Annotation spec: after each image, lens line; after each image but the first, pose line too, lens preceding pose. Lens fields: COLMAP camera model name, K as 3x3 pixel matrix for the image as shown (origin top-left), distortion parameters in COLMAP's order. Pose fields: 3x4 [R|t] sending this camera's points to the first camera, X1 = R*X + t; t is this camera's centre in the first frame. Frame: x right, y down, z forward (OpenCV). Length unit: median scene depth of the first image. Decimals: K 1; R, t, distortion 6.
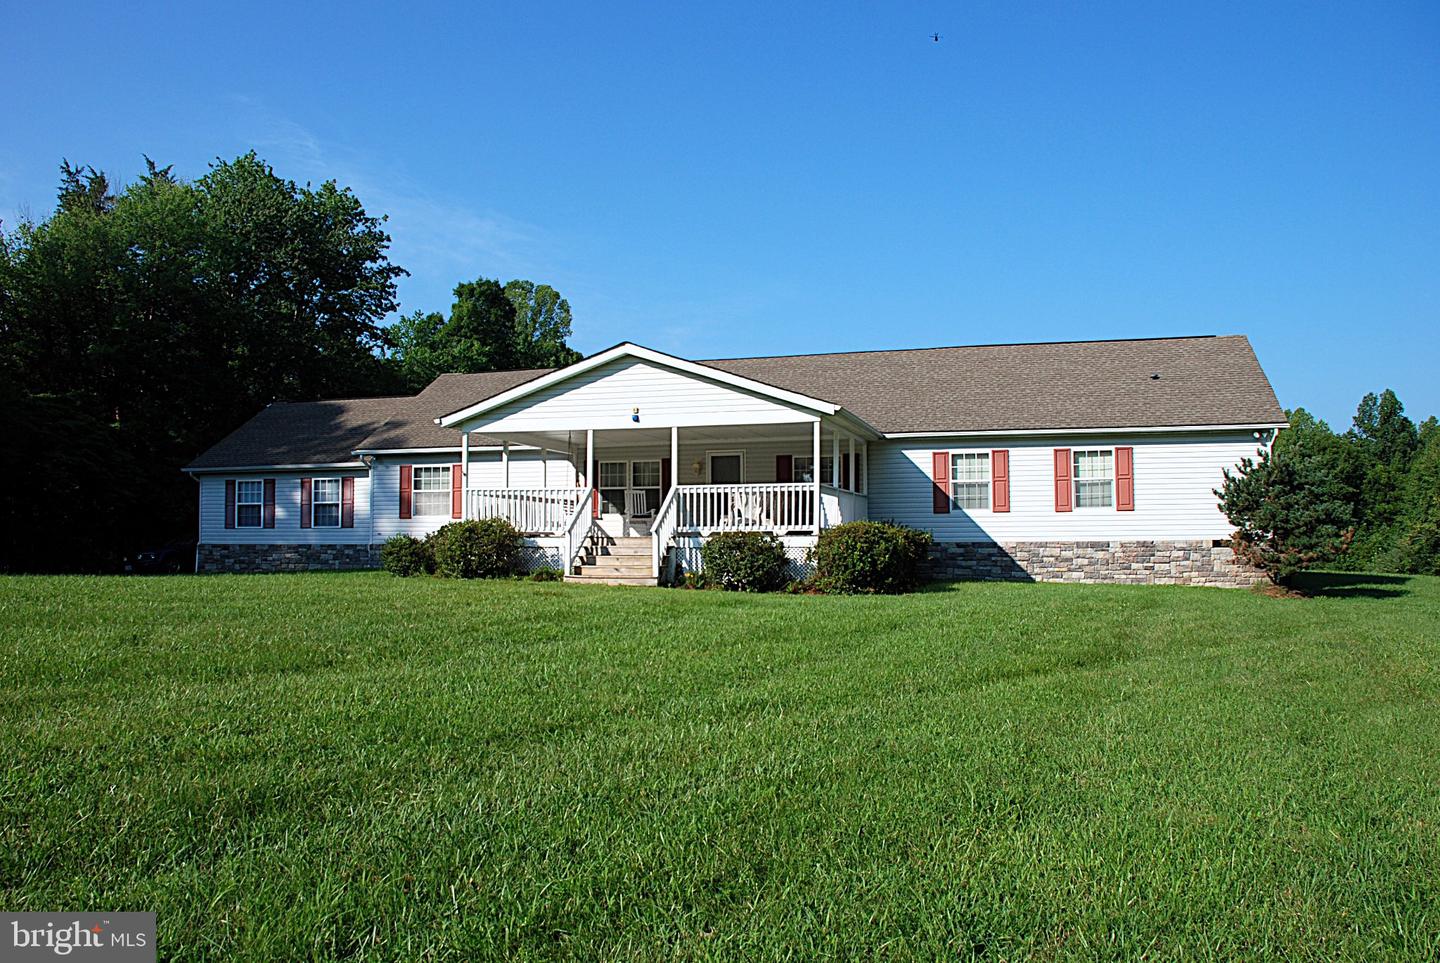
lens RADIAL K [[1118.1, 0, 720.0], [0, 1118.1, 481.5], [0, 0, 1]] dist [-0.162909, 0.123448]
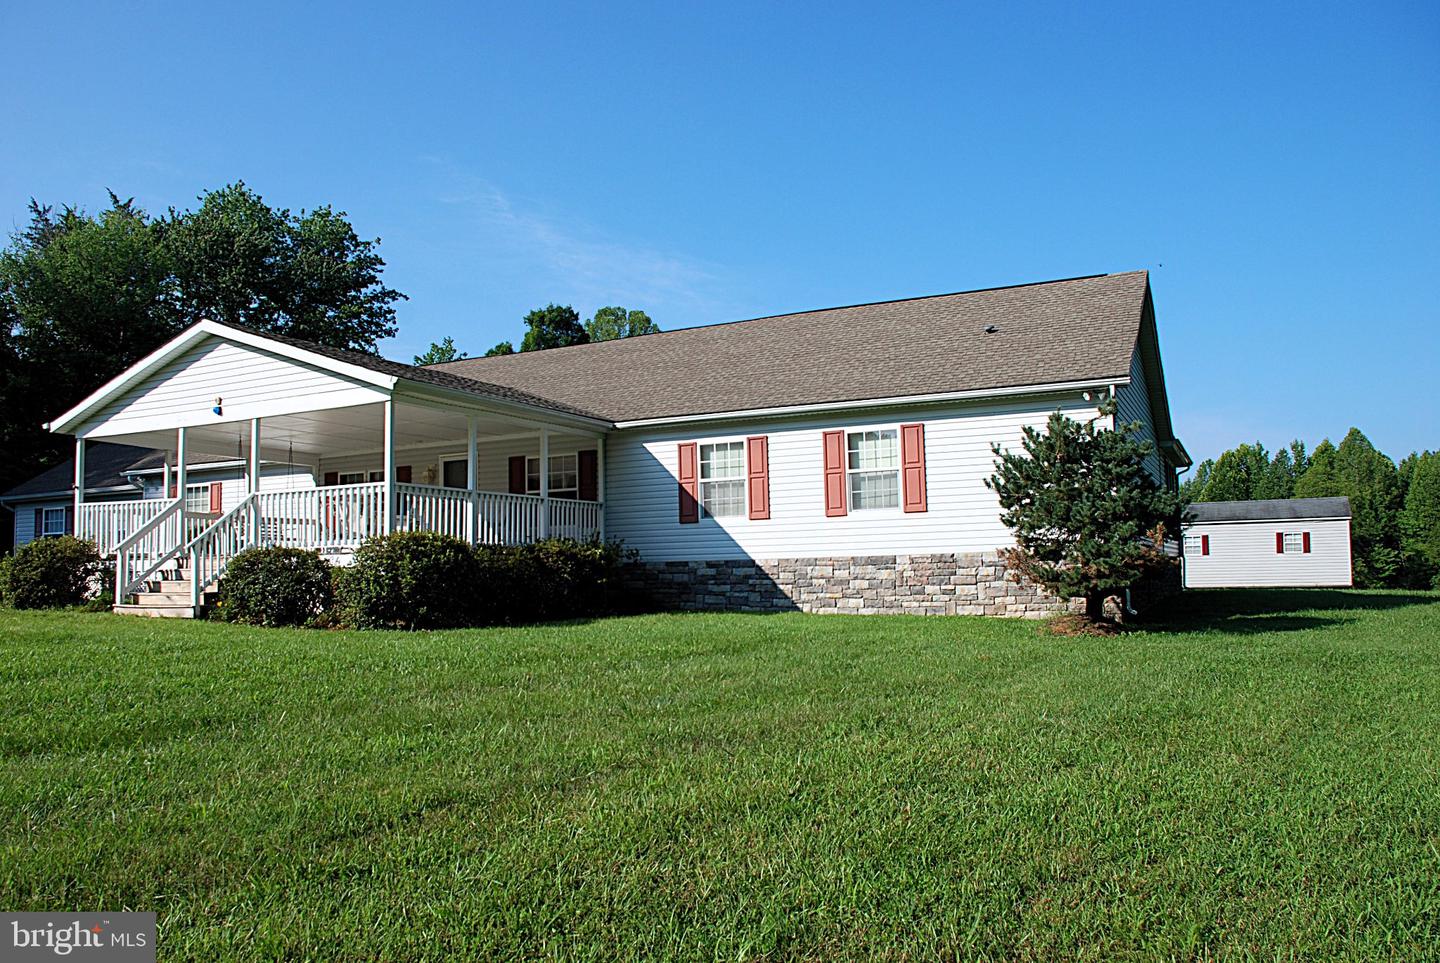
lens RADIAL K [[1118.1, 0, 720.0], [0, 1118.1, 481.5], [0, 0, 1]] dist [-0.162909, 0.123448]
pose [[0.983897, -0.032162, -0.175822, 0.359449], [0.026901, 0.999119, -0.032225, 0.025542], [0.176703, 0.026977, 0.983894, 0.250354]]
